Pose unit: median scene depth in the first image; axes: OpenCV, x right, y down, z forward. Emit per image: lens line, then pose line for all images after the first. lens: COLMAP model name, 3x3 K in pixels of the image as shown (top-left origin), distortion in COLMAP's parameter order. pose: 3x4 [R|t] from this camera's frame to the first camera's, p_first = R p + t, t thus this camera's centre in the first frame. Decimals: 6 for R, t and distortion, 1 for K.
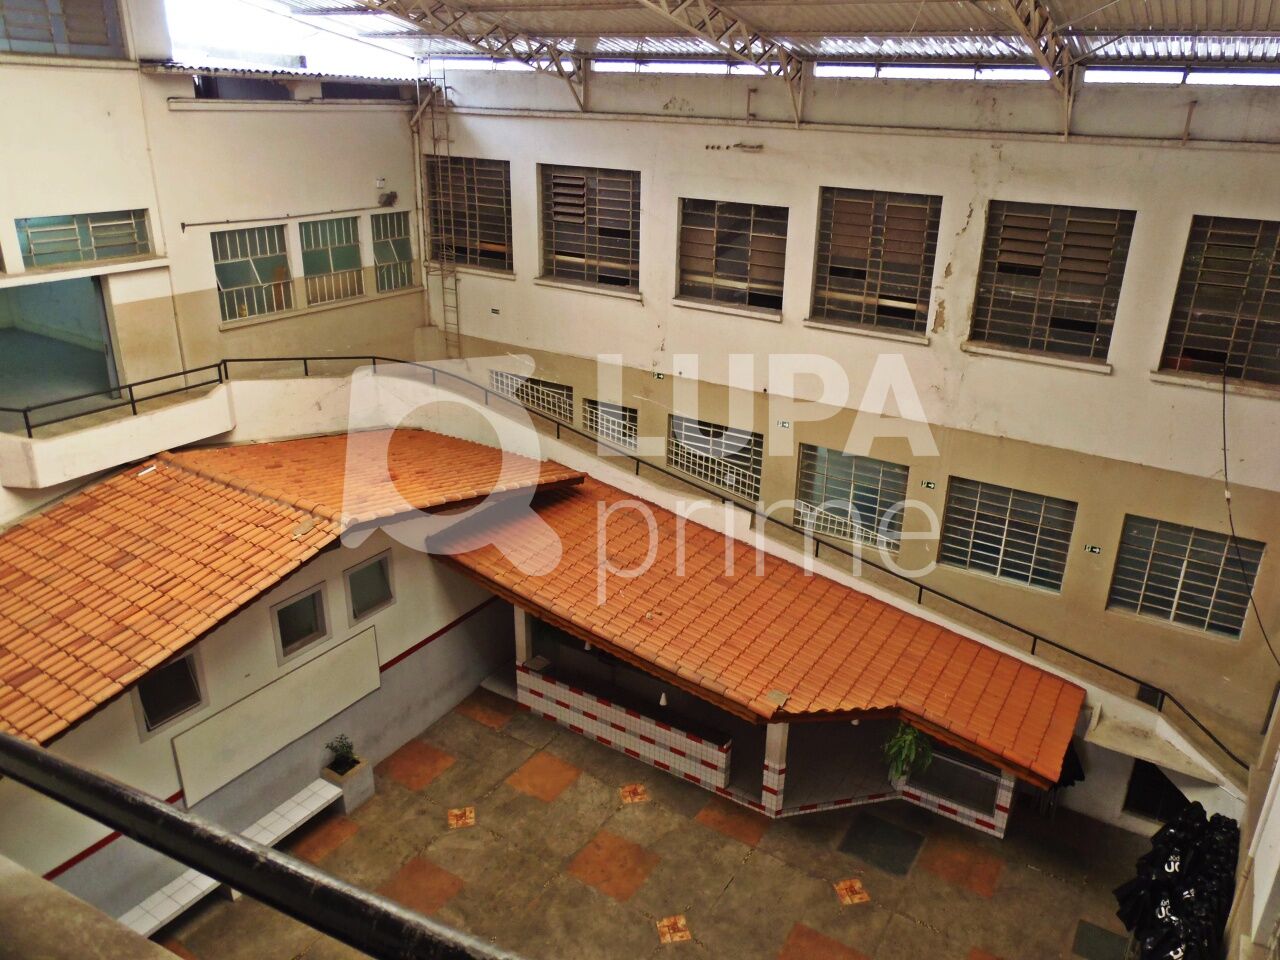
lens RADIAL K [[931.8, 0, 641.4], [0, 931.8, 464.6], [0, 0, 1]] dist [-0.063874, 0.087655]
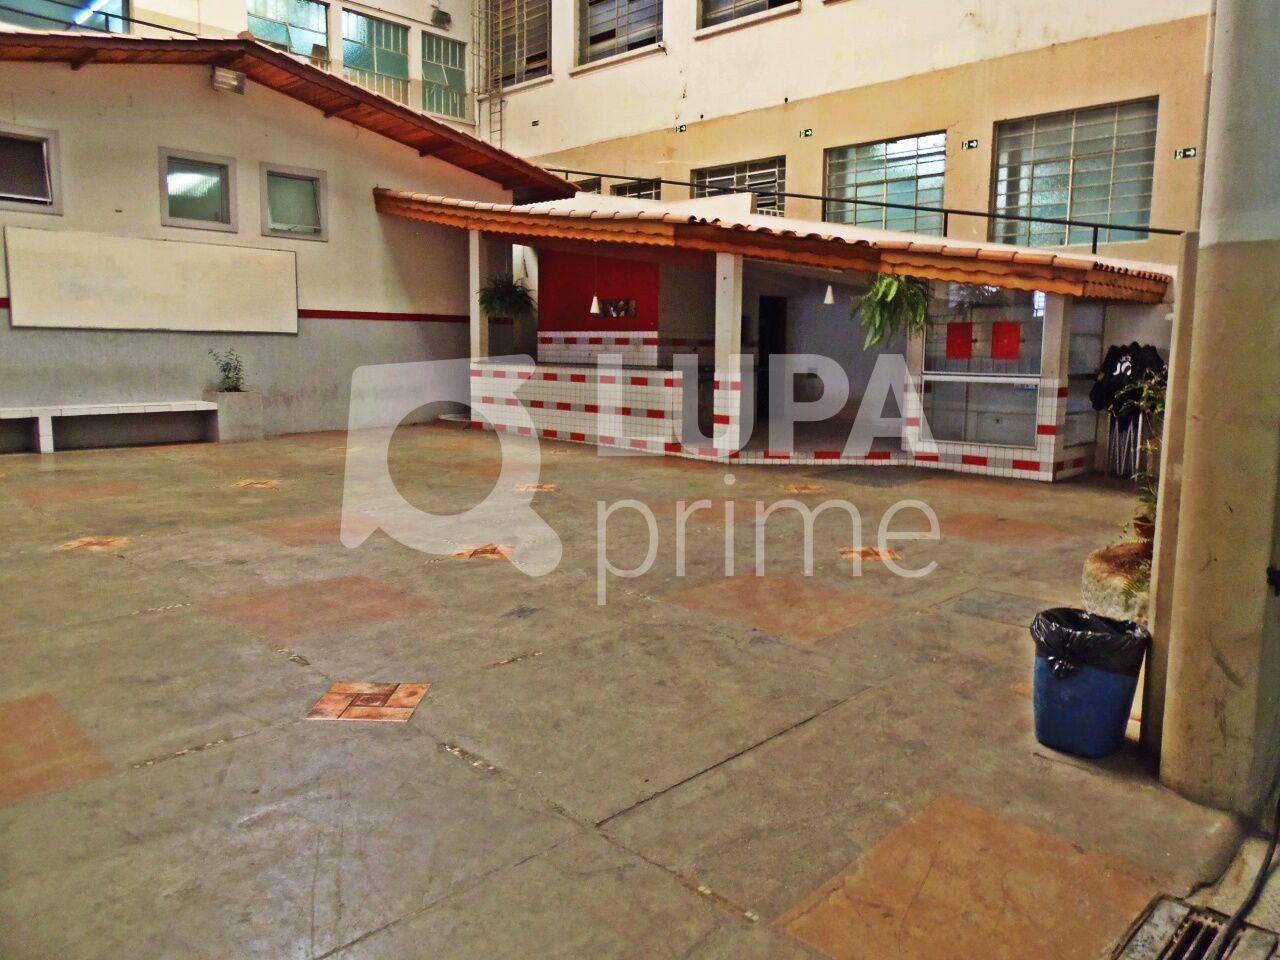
lens RADIAL K [[931.8, 0, 641.4], [0, 931.8, 464.6], [0, 0, 1]] dist [-0.063874, 0.087655]
pose [[0.977171, 0.029743, -0.210364, 0.221908], [-0.080559, 0.968082, -0.237333, 0.540186], [0.196591, 0.248861, 0.948378, 0.268094]]
